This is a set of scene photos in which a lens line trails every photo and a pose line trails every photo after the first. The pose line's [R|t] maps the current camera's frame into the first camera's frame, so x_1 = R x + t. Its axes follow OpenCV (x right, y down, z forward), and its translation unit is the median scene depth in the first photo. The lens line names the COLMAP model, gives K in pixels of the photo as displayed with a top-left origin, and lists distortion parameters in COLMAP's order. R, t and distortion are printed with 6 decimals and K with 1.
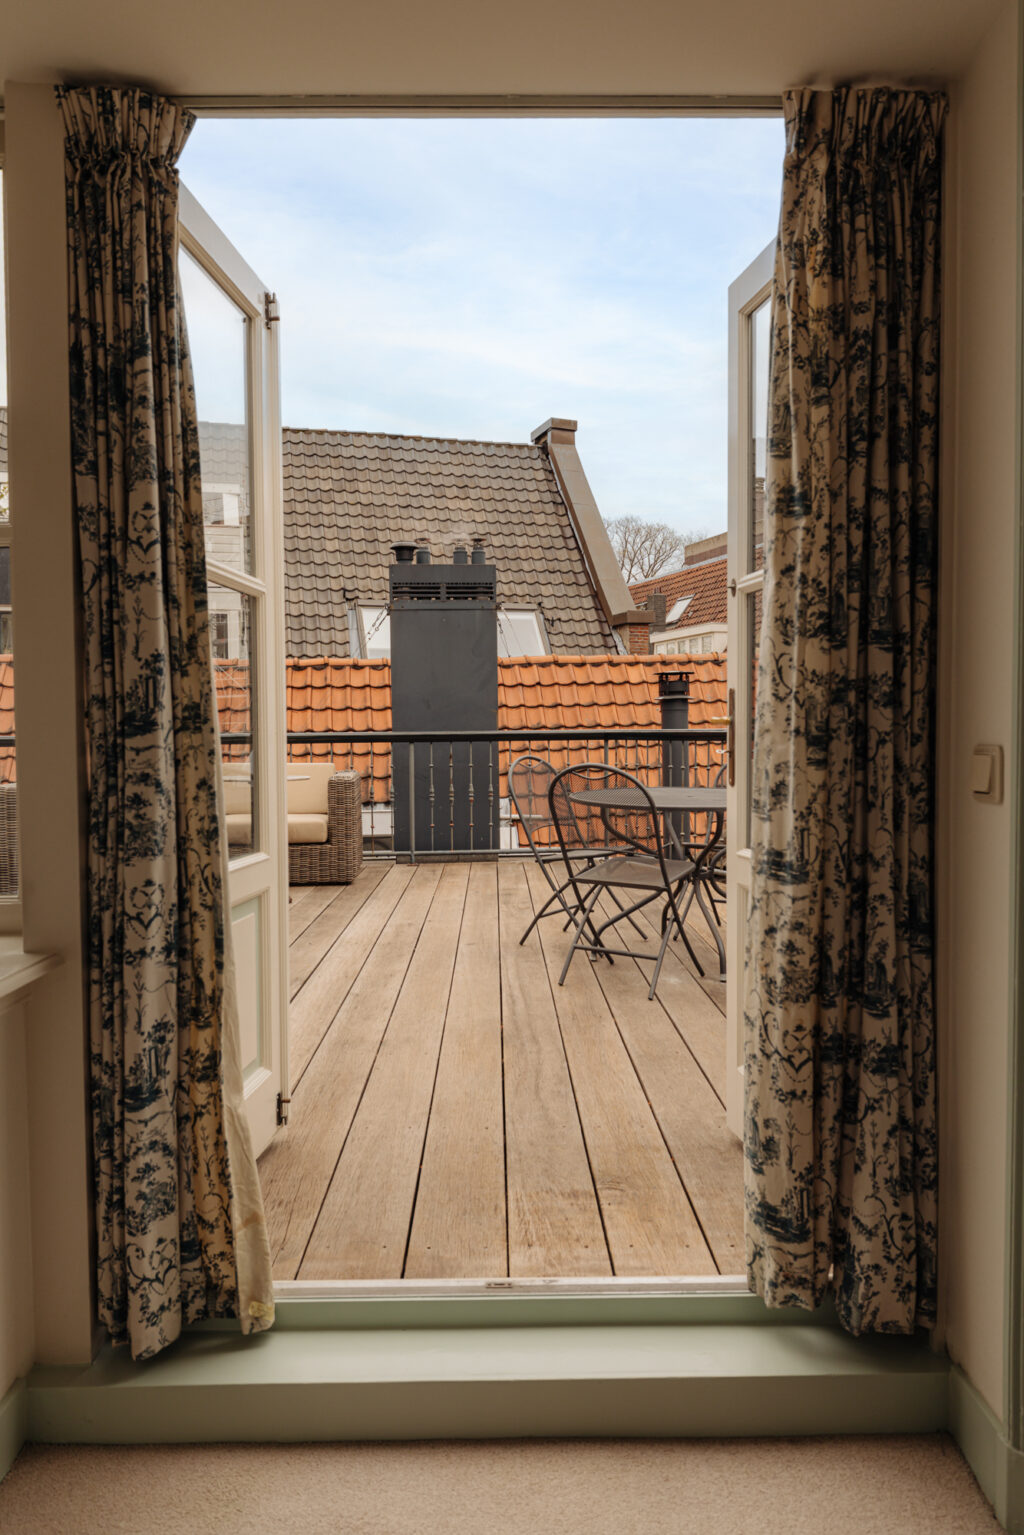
lens RADIAL K [[1052.9, 0, 526.0], [0, 1052.9, 772.5], [0, 0, 1]] dist [0.002830, 0.000439]
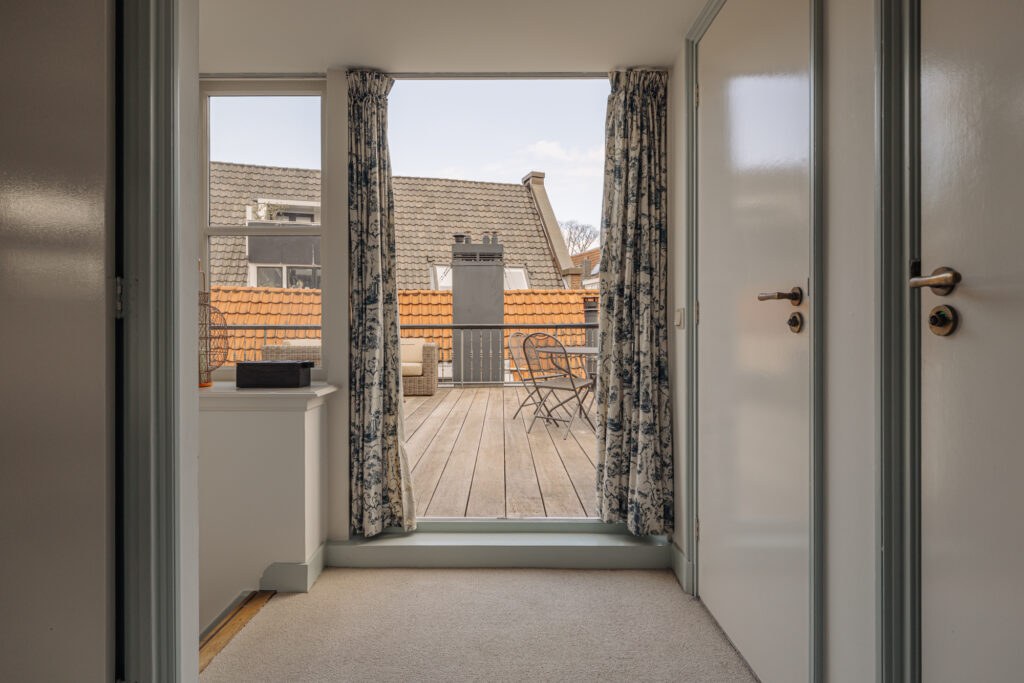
lens RADIAL K [[553.1, 0, 501.8], [0, 553.1, 335.6], [0, 0, 1]] dist [-0.002128, -0.000105]
pose [[0.999507, 0.005642, -0.030889, 0.013944], [-0.006622, 0.999475, -0.031716, 0.082276], [0.030694, 0.031905, 0.999020, -0.386575]]
